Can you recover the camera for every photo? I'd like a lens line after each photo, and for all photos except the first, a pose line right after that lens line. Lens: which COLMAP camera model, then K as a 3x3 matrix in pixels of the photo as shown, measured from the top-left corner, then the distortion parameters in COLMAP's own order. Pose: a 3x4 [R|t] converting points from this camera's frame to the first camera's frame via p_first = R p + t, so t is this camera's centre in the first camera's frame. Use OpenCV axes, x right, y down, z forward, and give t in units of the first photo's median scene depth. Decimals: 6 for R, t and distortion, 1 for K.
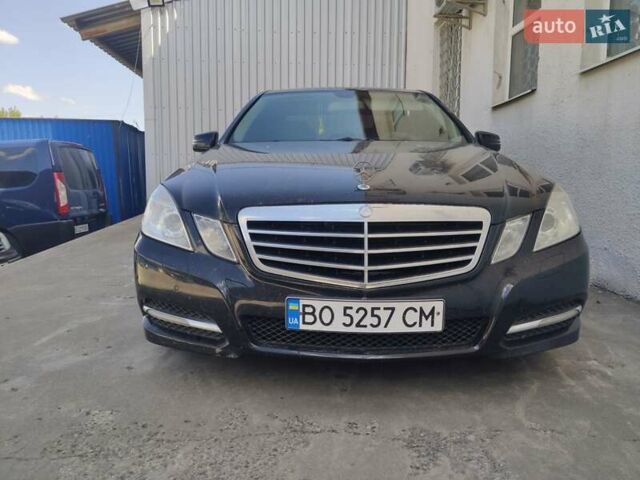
lens RADIAL K [[488.9, 0, 321.4], [0, 488.9, 228.8], [0, 0, 1]] dist [0.059235, -0.093749]
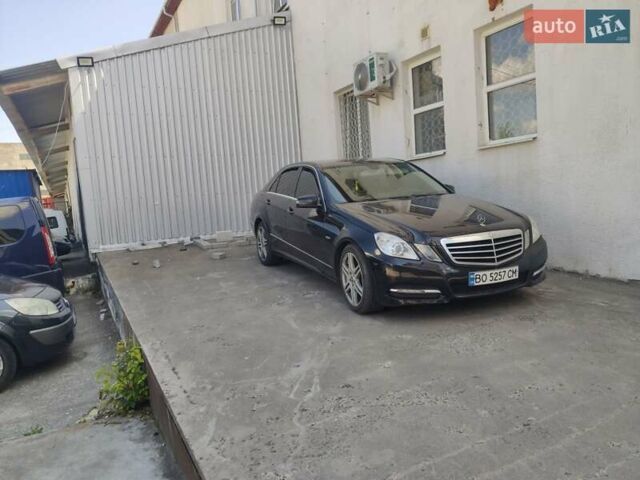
lens RADIAL K [[488.9, 0, 321.4], [0, 488.9, 228.8], [0, 0, 1]] dist [0.059235, -0.093749]
pose [[0.911114, -0.099818, 0.399885, -1.704563], [0.111652, 0.993727, -0.006342, -0.146570], [-0.396743, 0.050427, 0.916544, -0.972267]]
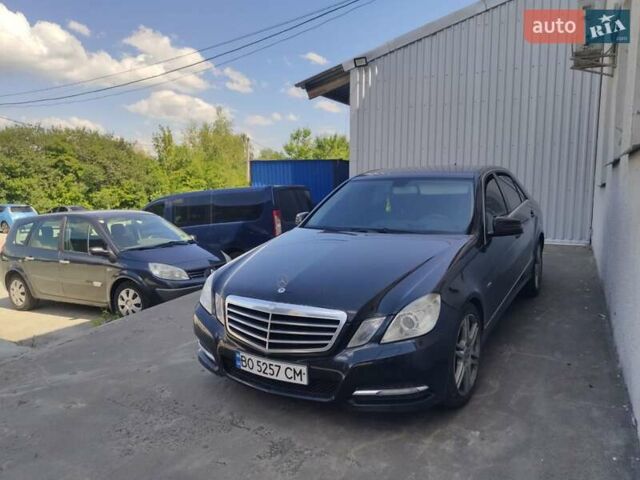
lens RADIAL K [[504.6, 0, 322.9], [0, 504.6, 216.4], [0, 0, 1]] dist [0.009881, -0.000061]
pose [[0.858446, 0.023928, -0.512346, 1.143646], [-0.037495, 0.999166, -0.016161, -0.330949], [0.511532, 0.033084, 0.858627, -0.446182]]
